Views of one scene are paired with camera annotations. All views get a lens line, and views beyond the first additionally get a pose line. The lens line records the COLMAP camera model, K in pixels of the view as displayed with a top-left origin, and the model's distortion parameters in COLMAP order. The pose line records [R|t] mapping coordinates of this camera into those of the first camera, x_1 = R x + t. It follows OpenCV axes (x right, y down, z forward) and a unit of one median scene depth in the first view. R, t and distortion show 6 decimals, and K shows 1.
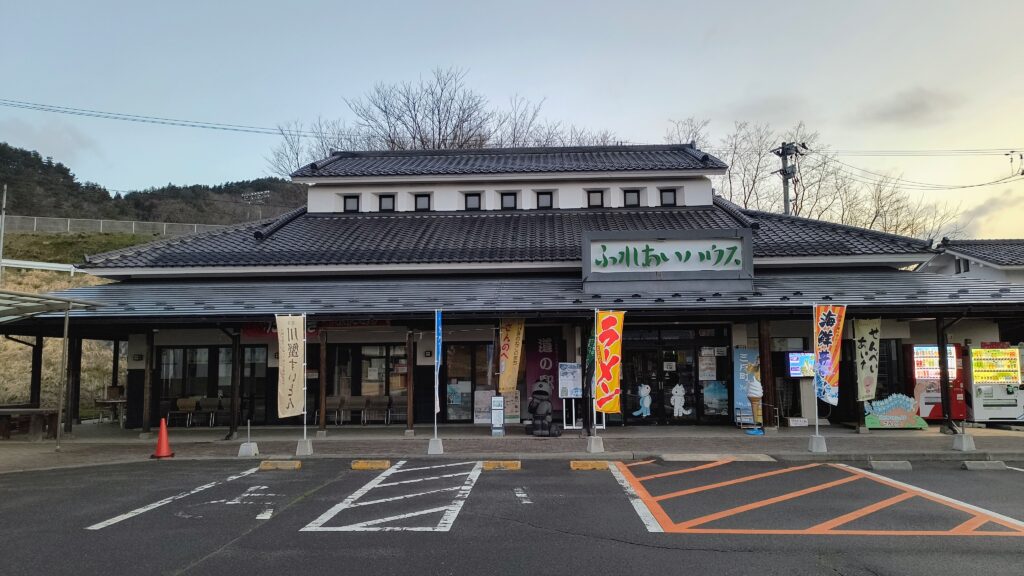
lens RADIAL K [[708.9, 0, 512.5], [0, 708.9, 292.2], [0, 0, 1]] dist [0.001127, -0.009911]
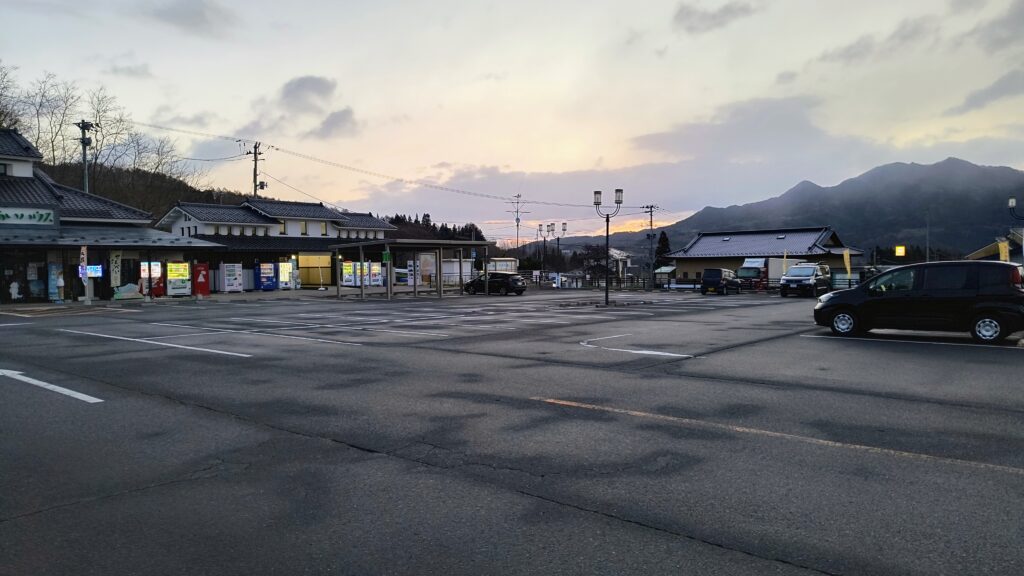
lens RADIAL K [[708.9, 0, 517.9], [0, 708.9, 295.8], [0, 0, 1]] dist [0.001127, -0.009911]
pose [[0.620118, -0.034142, 0.783766, -0.439184], [-0.074555, 0.991966, 0.102200, -0.133701], [-0.780958, -0.121810, 0.612590, -1.281542]]
